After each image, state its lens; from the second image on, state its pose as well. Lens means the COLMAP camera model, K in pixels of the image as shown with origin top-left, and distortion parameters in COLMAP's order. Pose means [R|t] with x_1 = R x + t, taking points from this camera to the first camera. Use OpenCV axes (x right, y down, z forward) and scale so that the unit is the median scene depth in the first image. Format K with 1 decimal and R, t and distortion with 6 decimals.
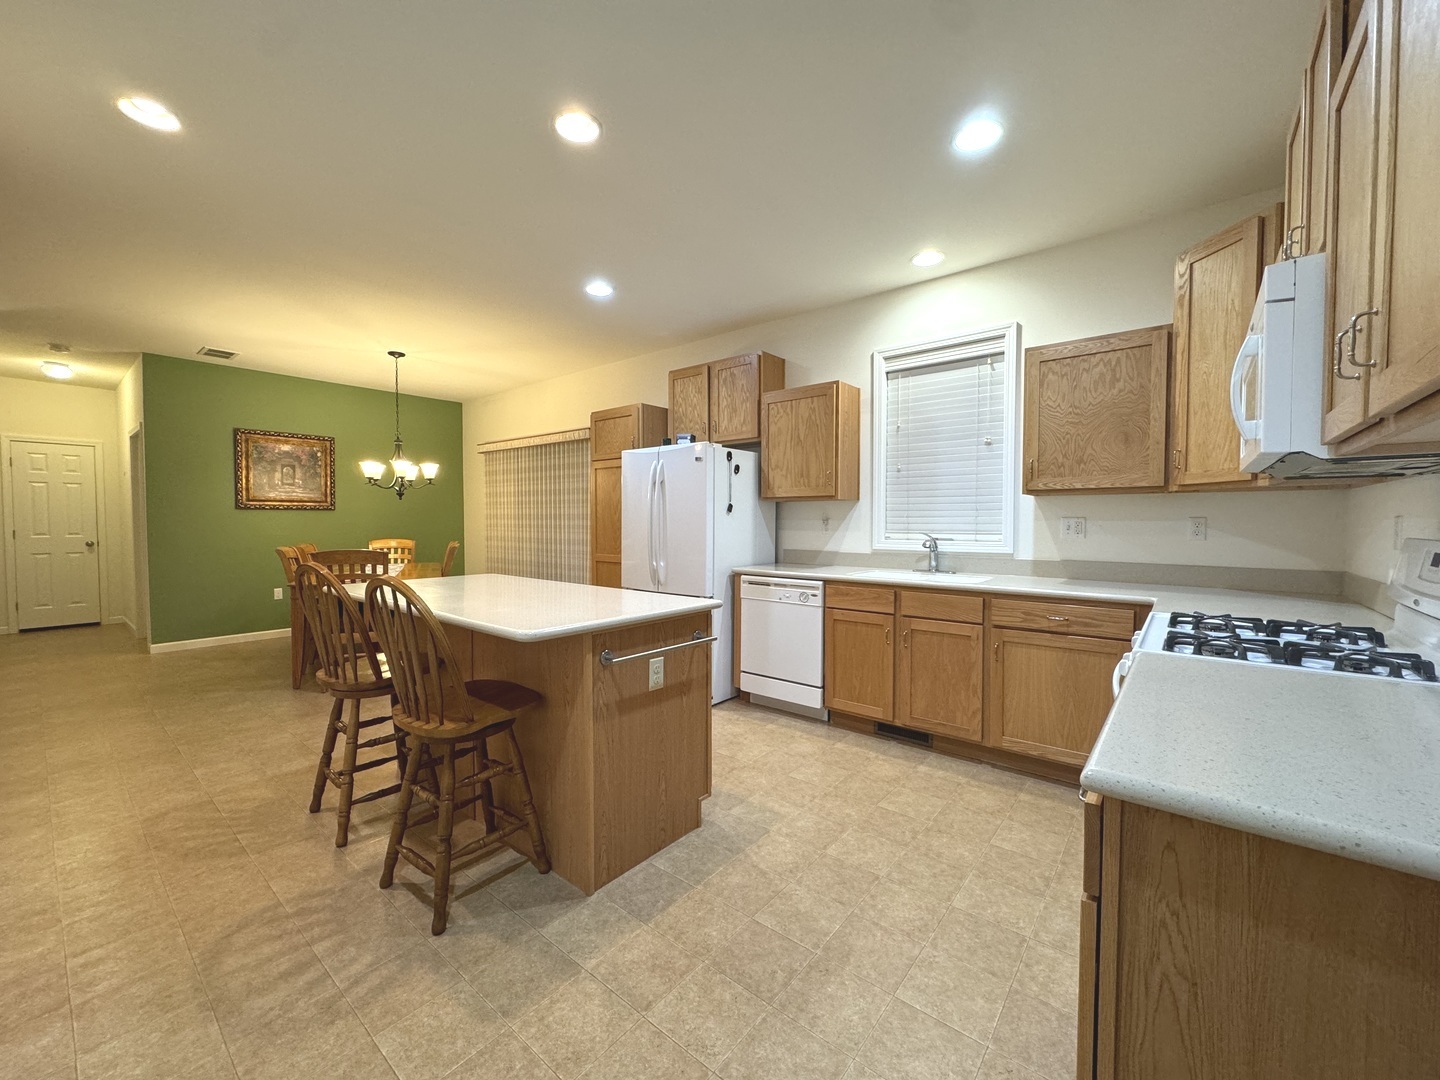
lens RADIAL K [[572.9, 0, 717.1], [0, 572.9, 538.6], [0, 0, 1]] dist [-0.004642, 0.001278]
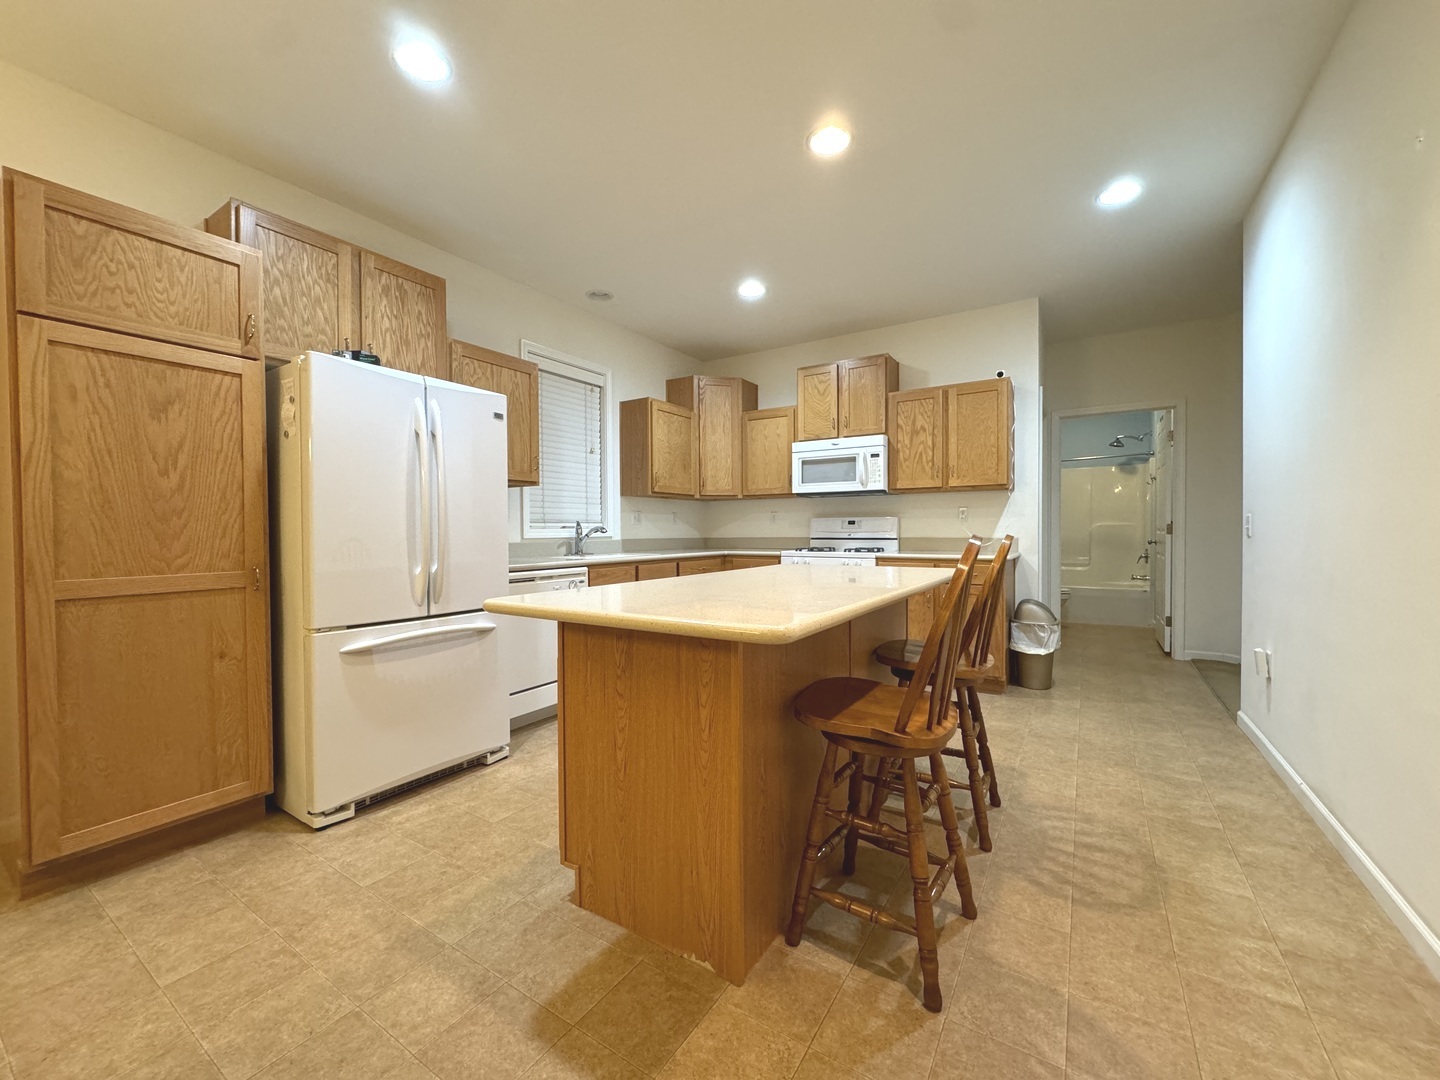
lens RADIAL K [[572.9, 0, 719.1], [0, 572.9, 539.8], [0, 0, 1]] dist [-0.004642, 0.001278]
pose [[-0.117947, -0.017278, 0.992870, -1.300635], [0.037911, 0.999041, 0.021889, 0.019882], [-0.992296, 0.040222, -0.117179, 1.342707]]
